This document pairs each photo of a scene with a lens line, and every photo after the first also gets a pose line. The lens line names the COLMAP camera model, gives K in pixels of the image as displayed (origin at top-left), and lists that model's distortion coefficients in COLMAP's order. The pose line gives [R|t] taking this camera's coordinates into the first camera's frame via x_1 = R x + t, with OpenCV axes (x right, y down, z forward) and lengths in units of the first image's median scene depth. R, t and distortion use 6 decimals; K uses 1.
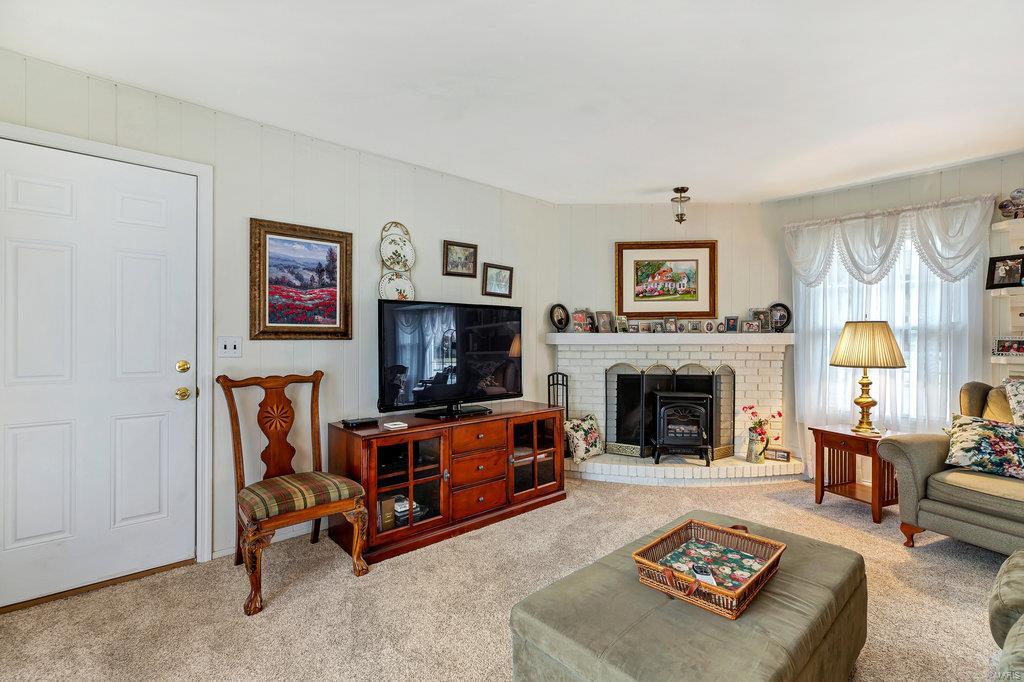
lens RADIAL K [[467.7, 0, 513.4], [0, 467.7, 339.9], [0, 0, 1]] dist [0.003777, -0.000238]
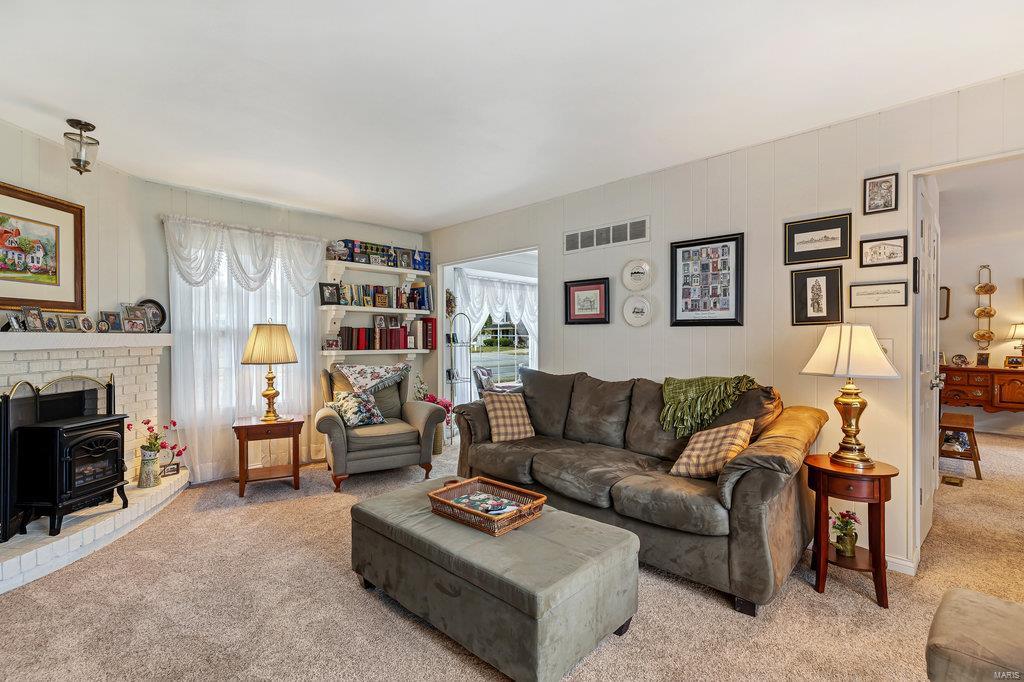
lens RADIAL K [[467.7, 0, 513.3], [0, 467.7, 340.2], [0, 0, 1]] dist [0.003777, -0.000238]
pose [[-0.067869, -0.006796, 0.997671, -0.372770], [0.006954, 0.999949, 0.007285, -0.003391], [-0.997670, 0.007432, -0.067818, 0.403808]]
